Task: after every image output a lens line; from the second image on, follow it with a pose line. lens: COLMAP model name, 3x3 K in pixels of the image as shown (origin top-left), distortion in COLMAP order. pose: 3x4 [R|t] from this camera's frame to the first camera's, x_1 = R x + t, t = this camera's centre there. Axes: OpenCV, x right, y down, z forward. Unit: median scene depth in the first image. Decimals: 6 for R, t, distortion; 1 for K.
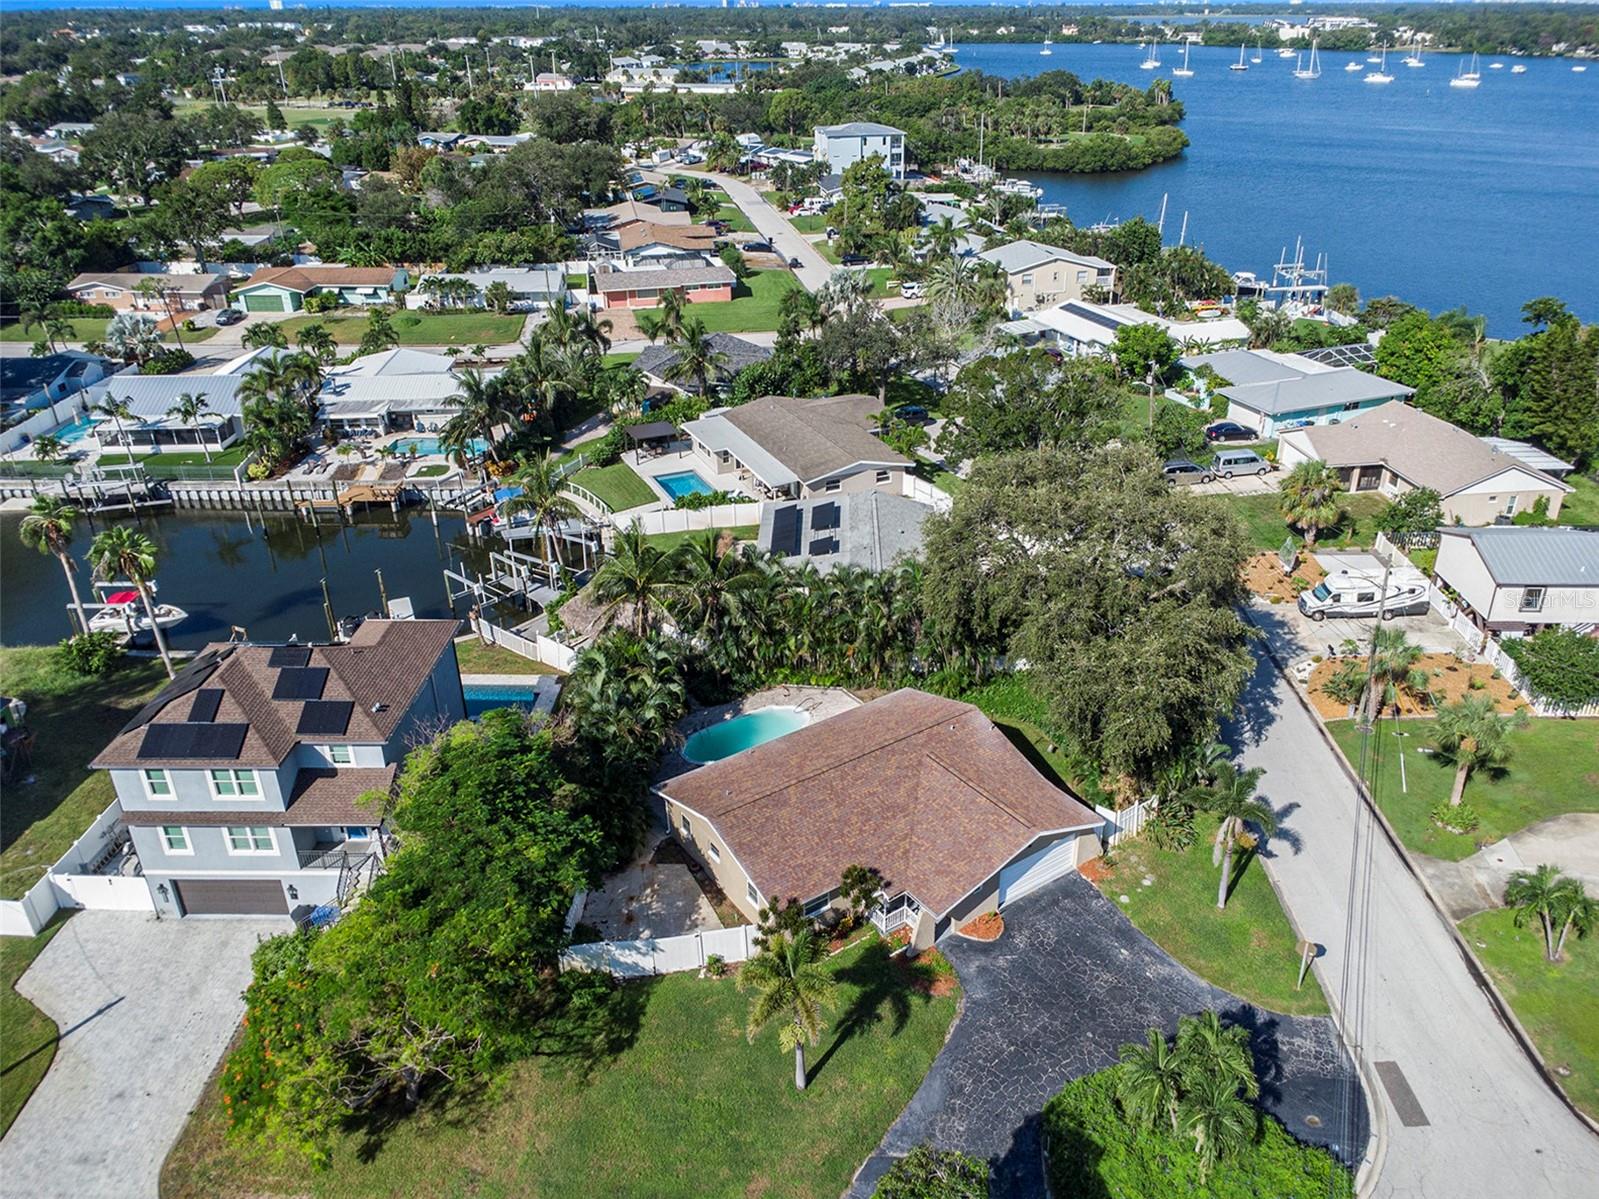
lens RADIAL K [[1173.8, 0, 836.3], [0, 1173.8, 602.5], [0, 0, 1]] dist [0.010725, 0.003525]
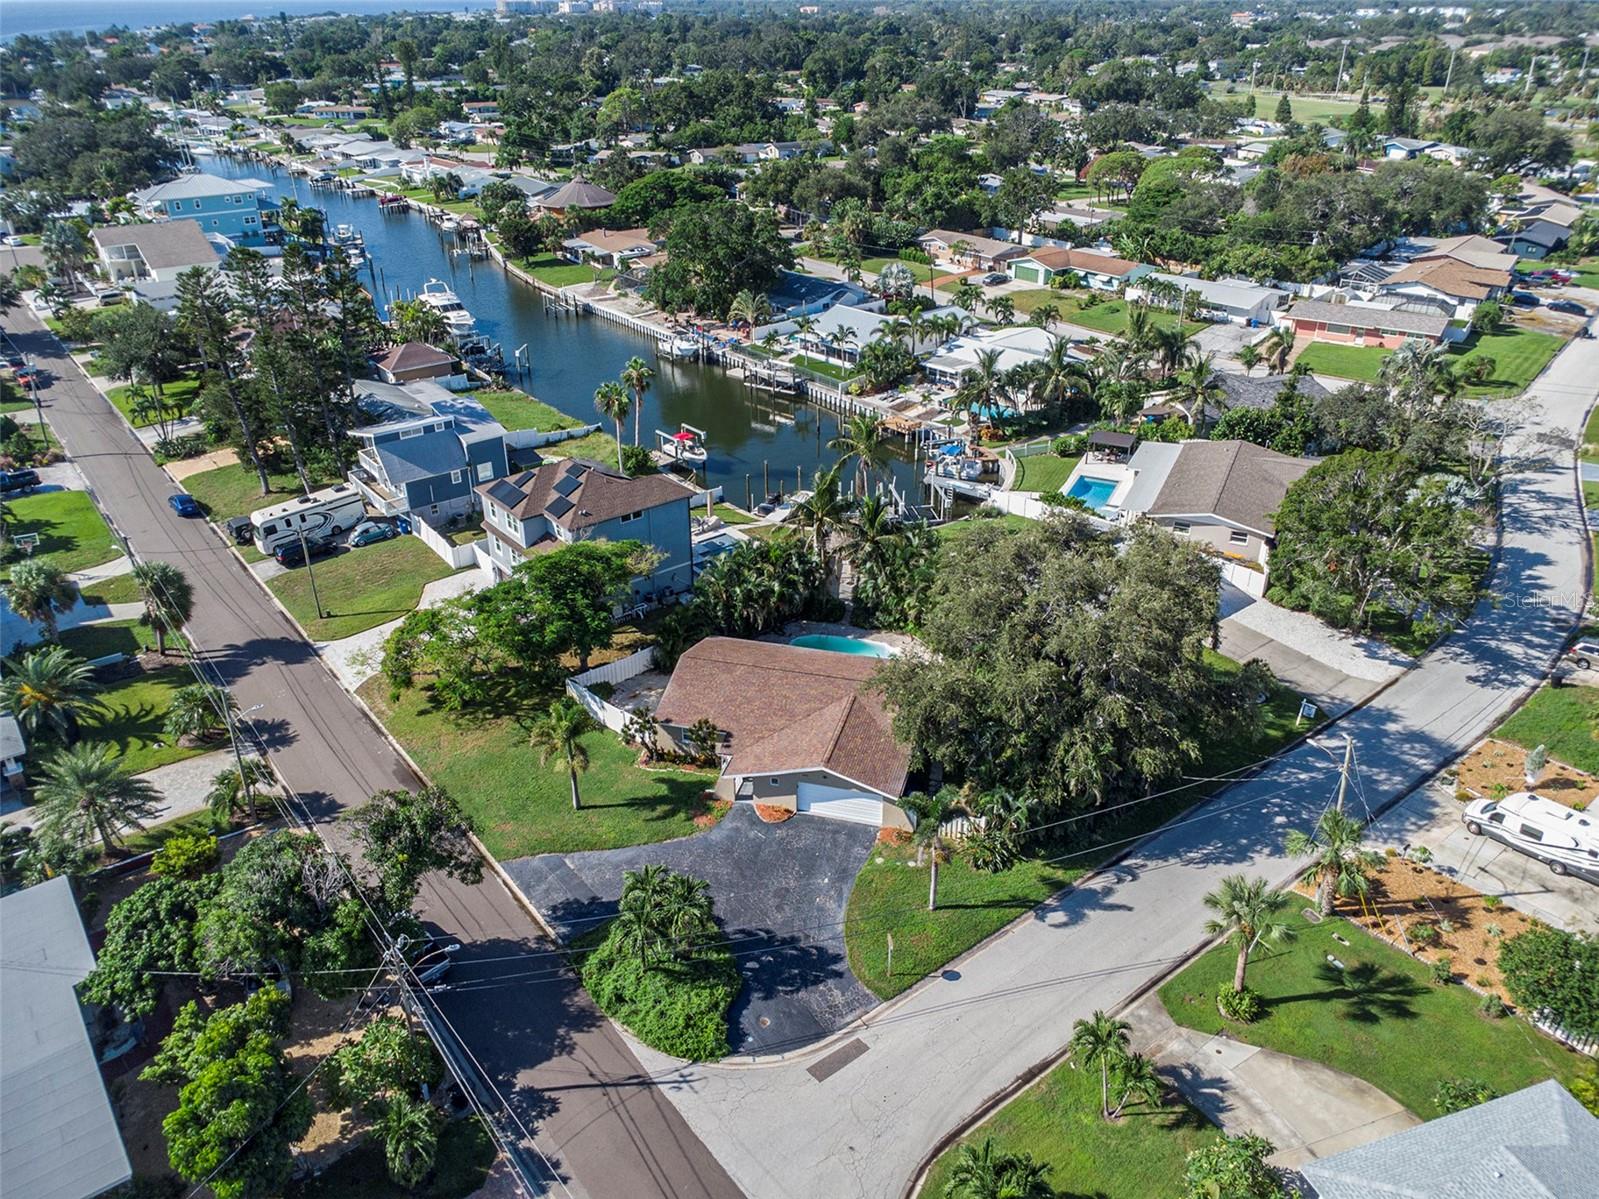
lens RADIAL K [[1150.0, 0, 805.9], [0, 1150.0, 594.7], [0, 0, 1]] dist [0.007346, 0.002109]
pose [[0.640090, 0.359716, -0.678889, 0.450625], [-0.348953, 0.923341, 0.160231, -0.081892], [0.684483, 0.134338, 0.716545, 0.031402]]
